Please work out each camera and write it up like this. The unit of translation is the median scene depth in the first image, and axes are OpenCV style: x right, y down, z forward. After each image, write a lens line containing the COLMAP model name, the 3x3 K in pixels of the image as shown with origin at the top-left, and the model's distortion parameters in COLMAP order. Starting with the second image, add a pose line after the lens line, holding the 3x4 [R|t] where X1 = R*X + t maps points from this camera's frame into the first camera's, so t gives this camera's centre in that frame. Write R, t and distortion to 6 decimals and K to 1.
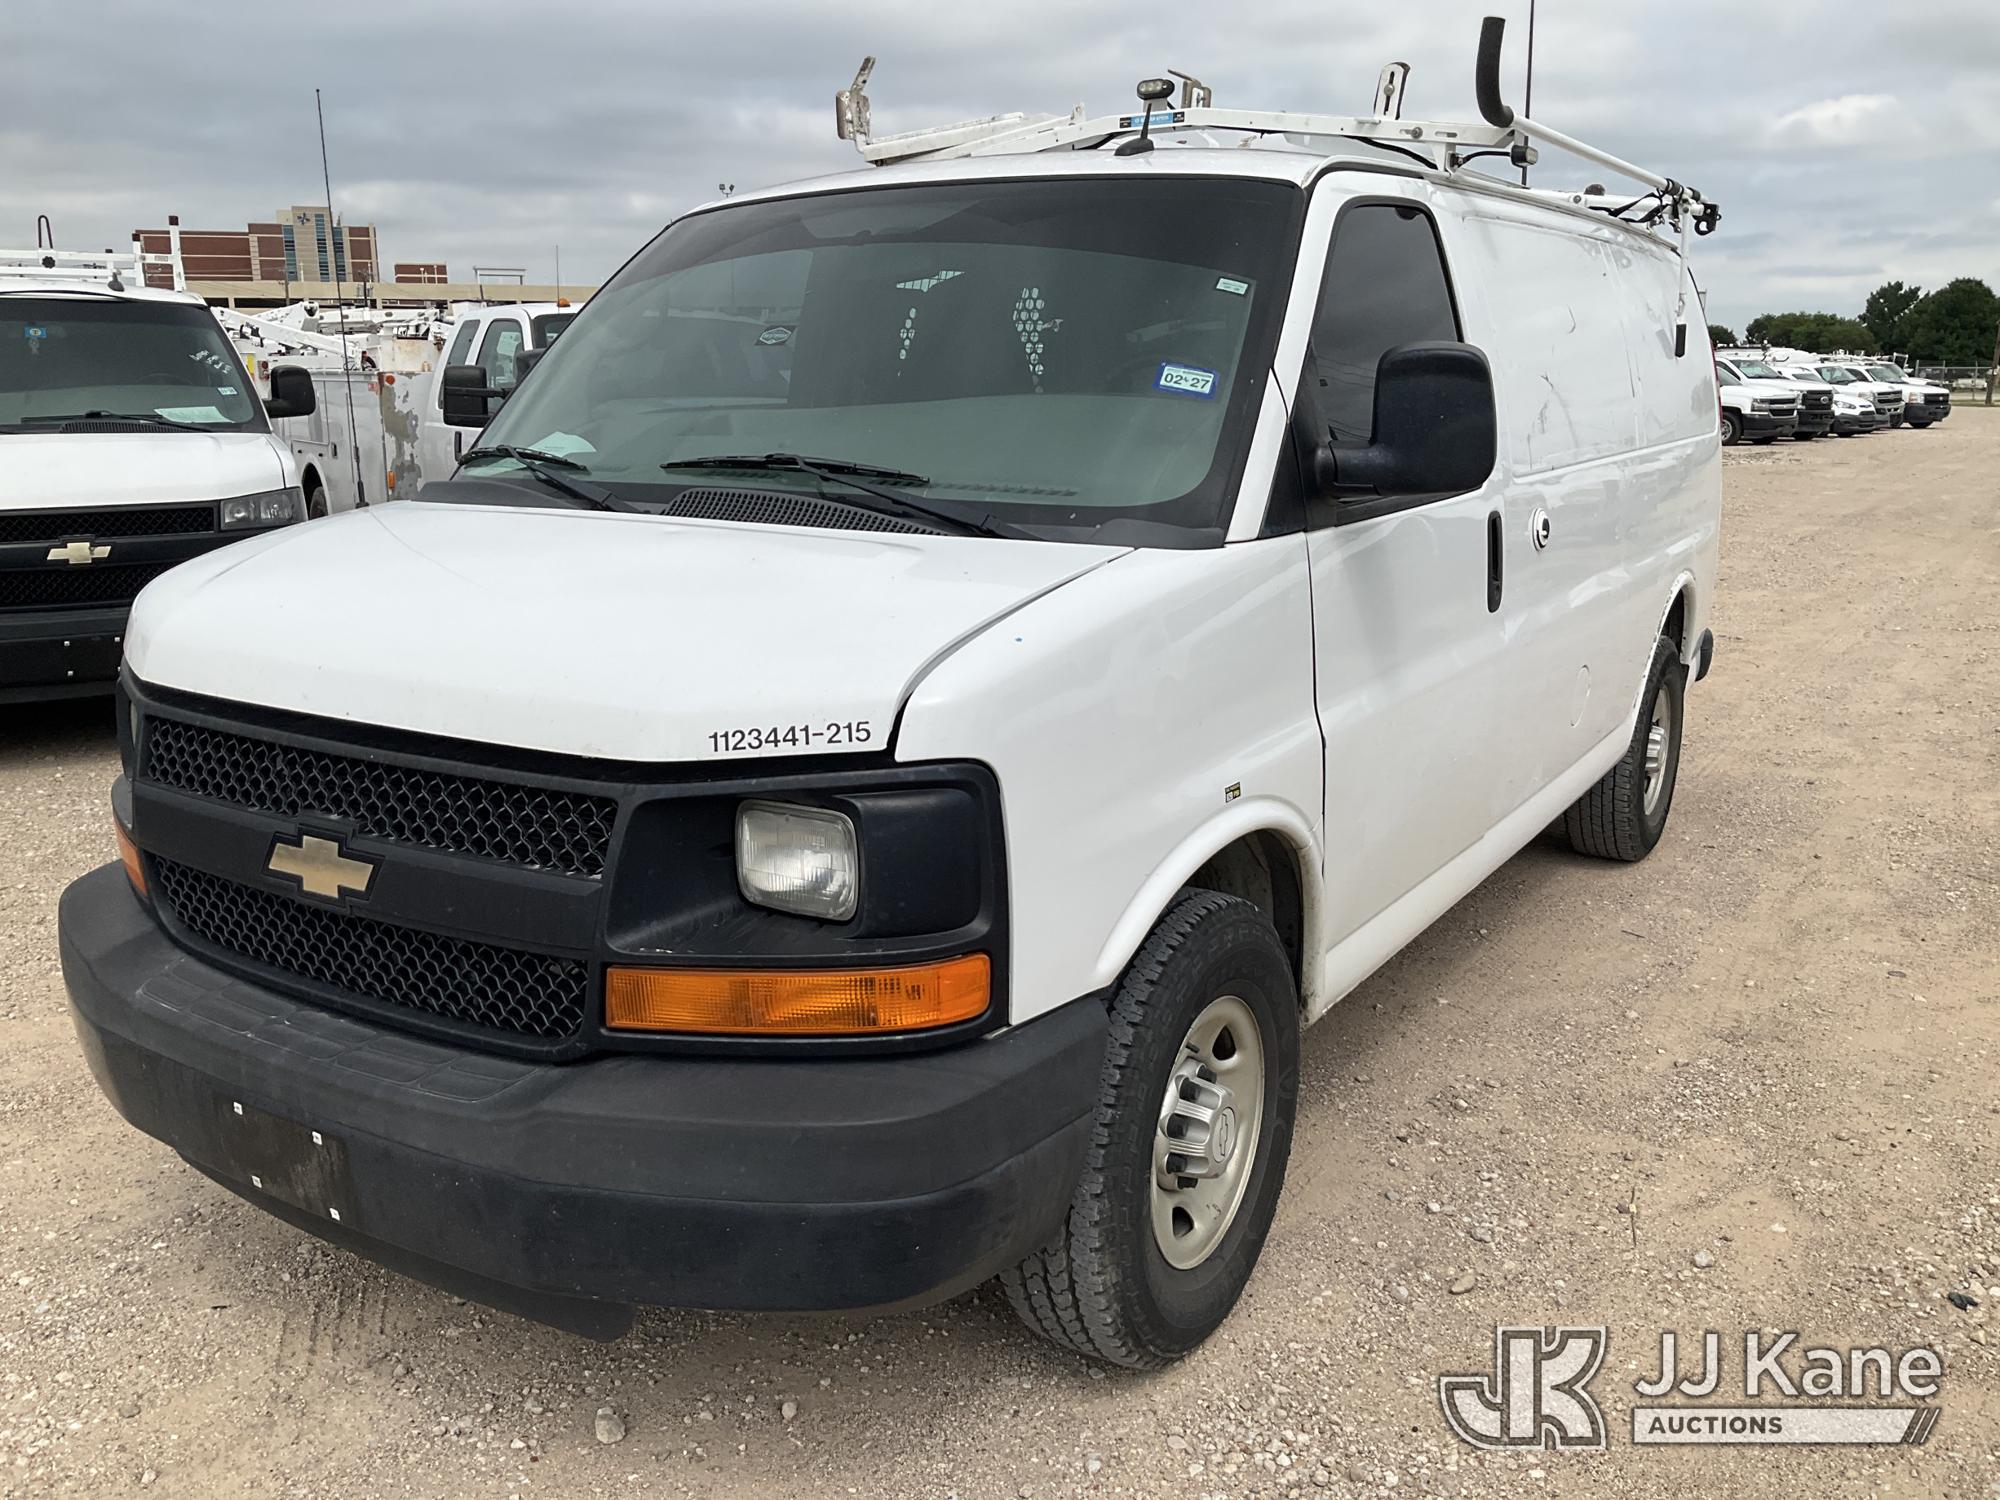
lens RADIAL K [[1701.9, 0, 1004.0], [0, 1701.9, 742.7], [0, 0, 1]] dist [-0.000571, -0.004053]
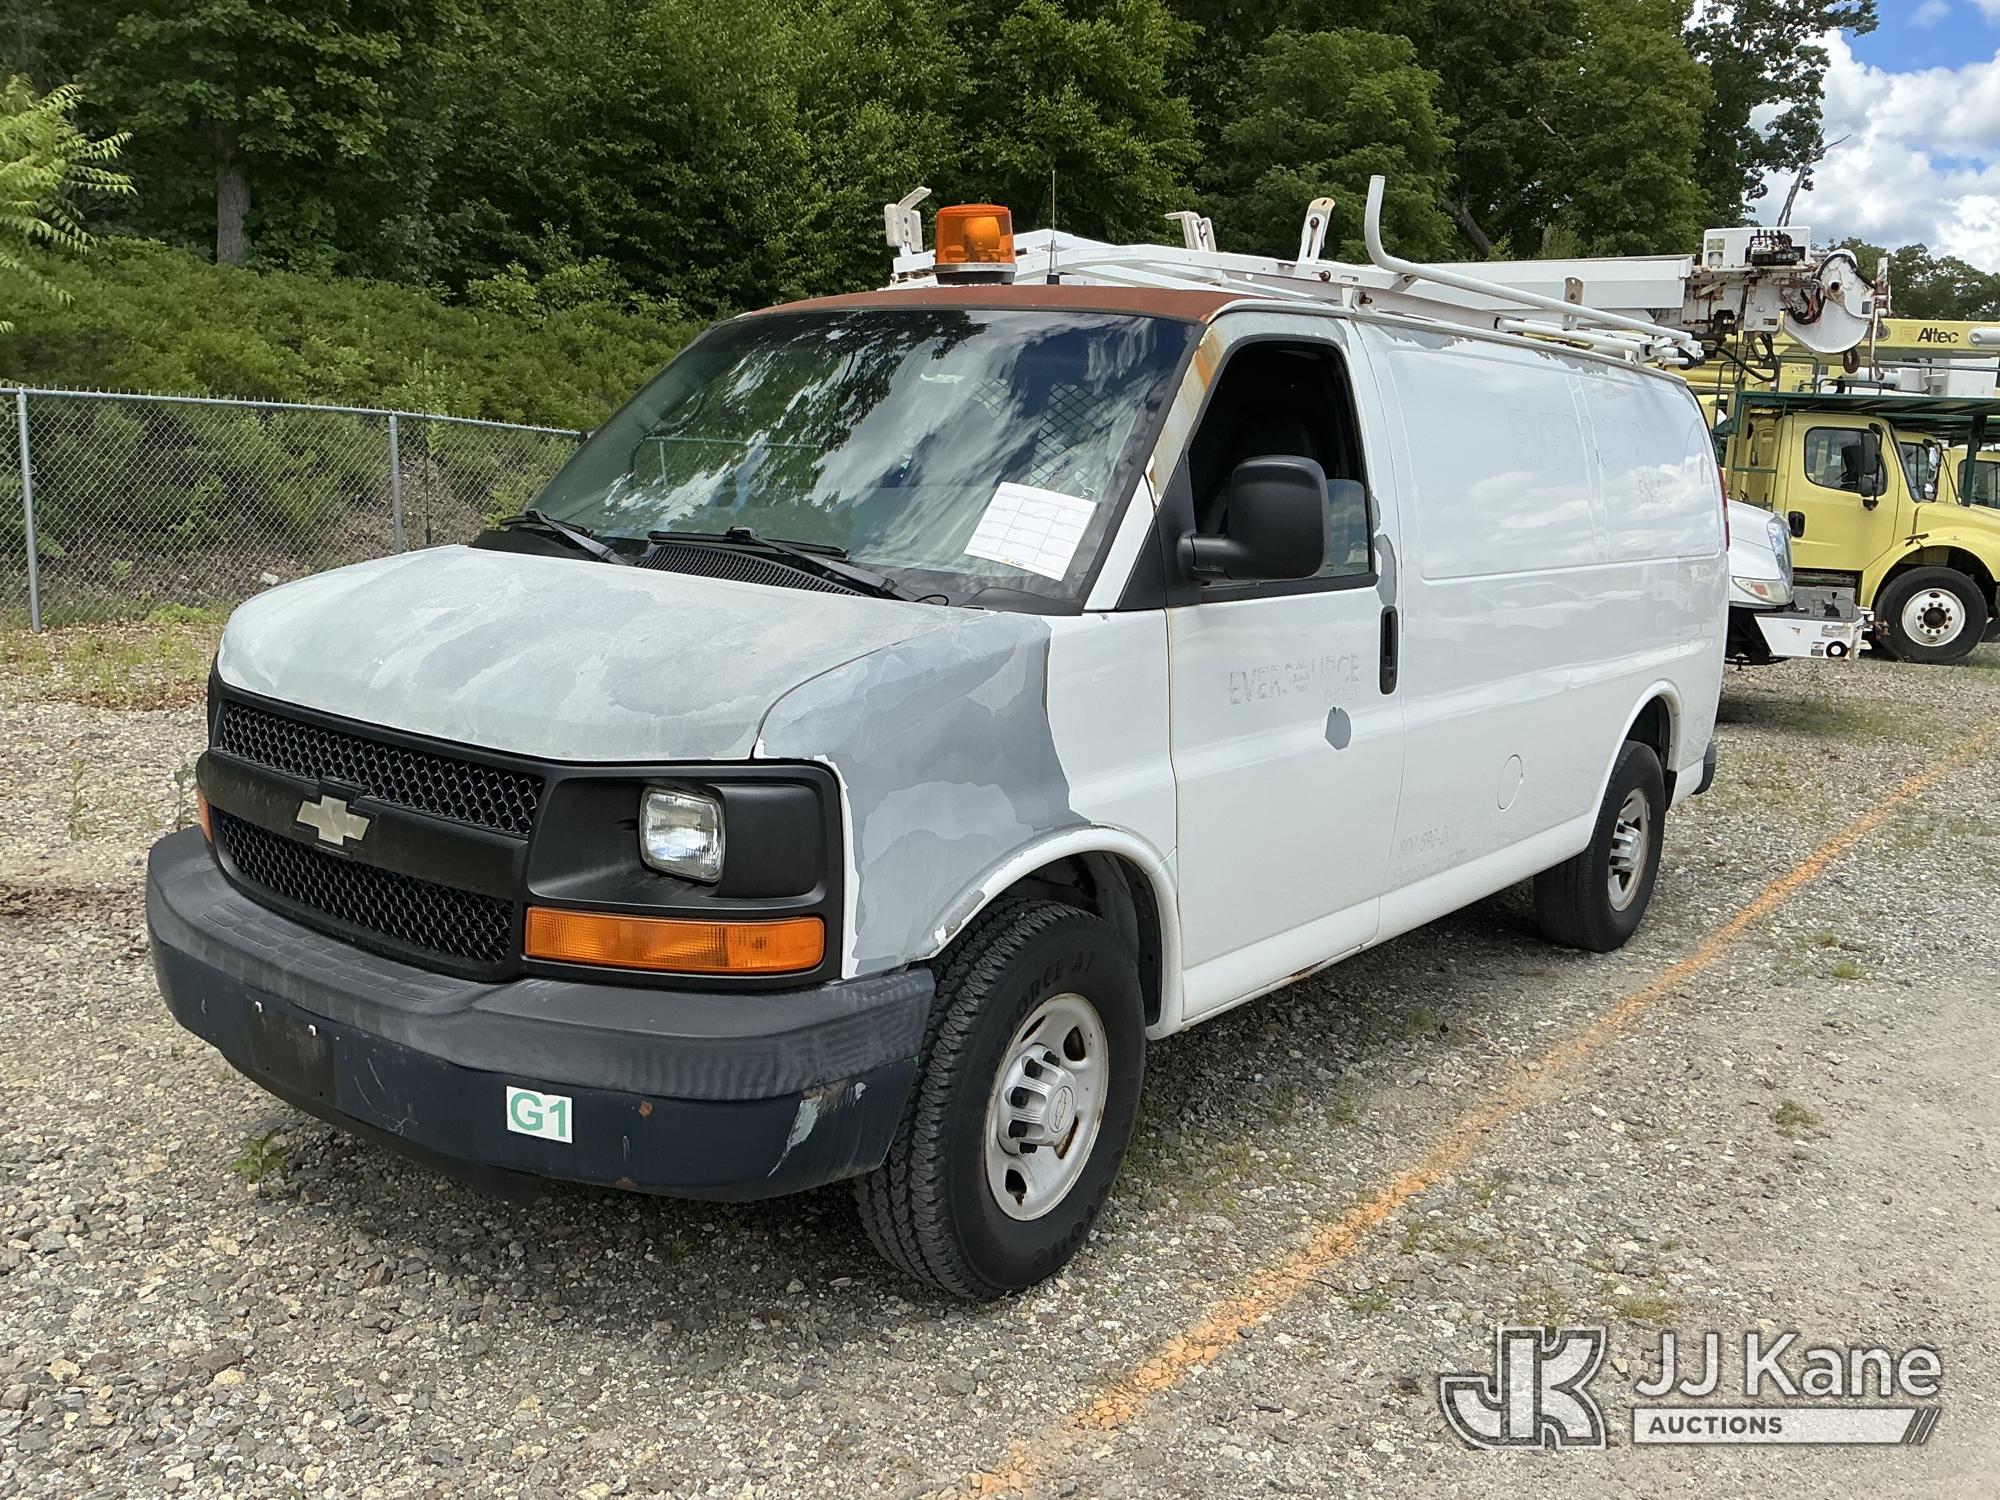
lens RADIAL K [[1692.7, 0, 1000.6], [0, 1692.7, 745.2], [0, 0, 1]] dist [0.021186, 0.000070]
pose [[0.993635, 0.065433, -0.091701, 0.188151], [-0.070037, 0.996393, -0.047921, 0.038977], [0.088234, 0.054038, 0.994633, -0.201760]]
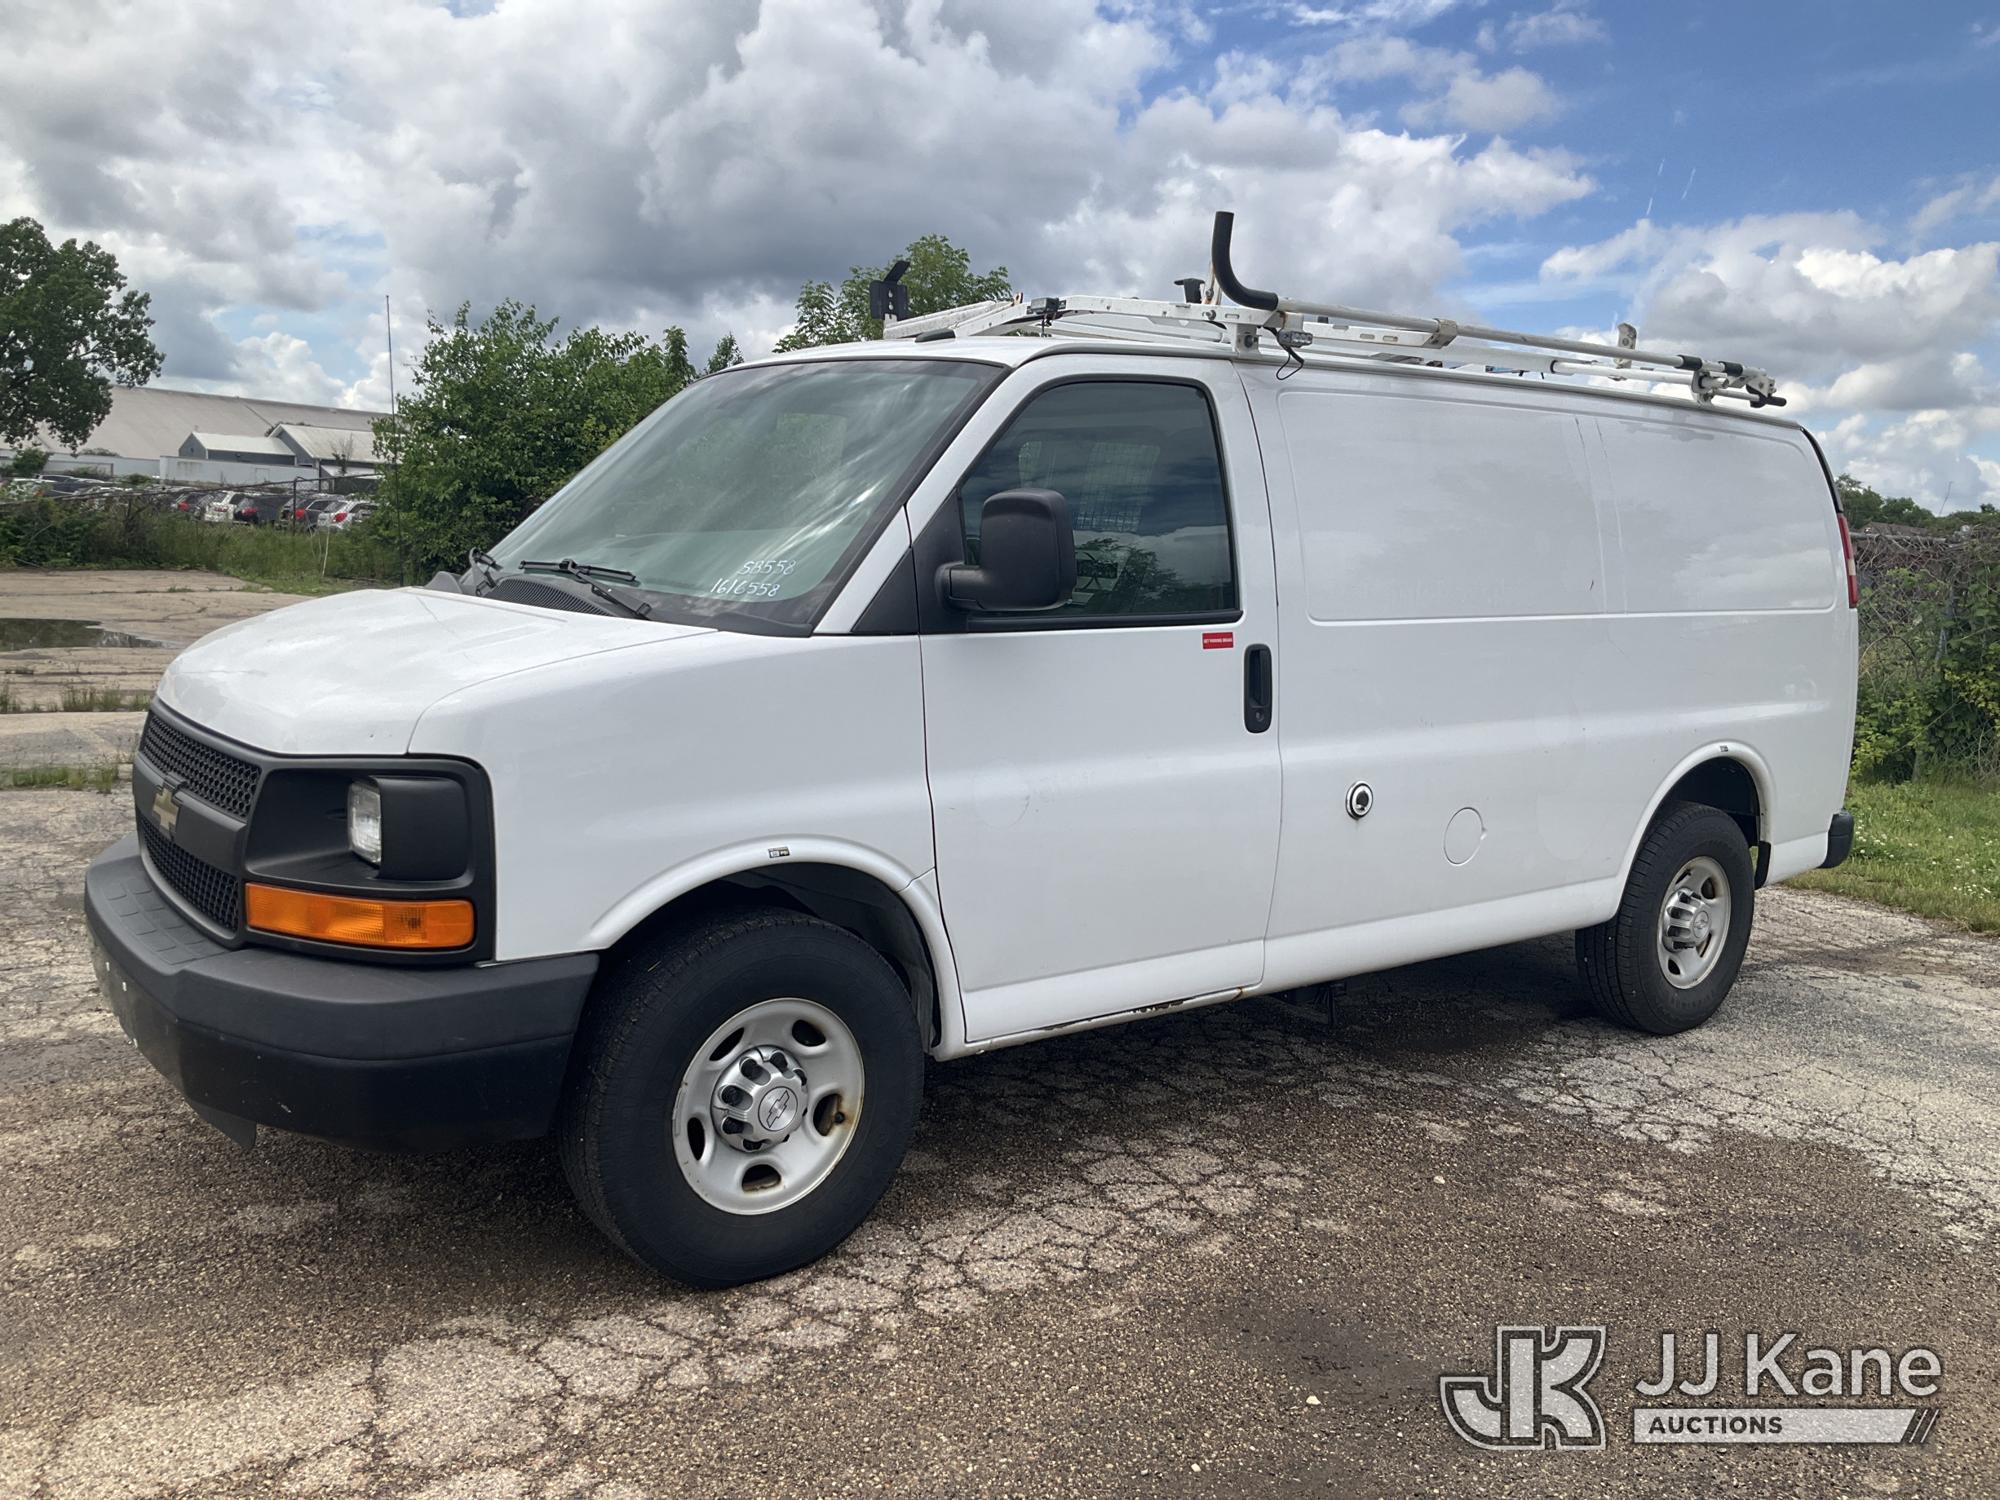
lens RADIAL K [[1701.9, 0, 1004.0], [0, 1701.9, 742.7], [0, 0, 1]] dist [-0.000571, -0.004053]
pose [[0.945501, 0.074985, -0.316867, 0.675830], [-0.105706, 0.991103, -0.080877, 0.050955], [0.307983, 0.109964, 0.945016, -0.154388]]
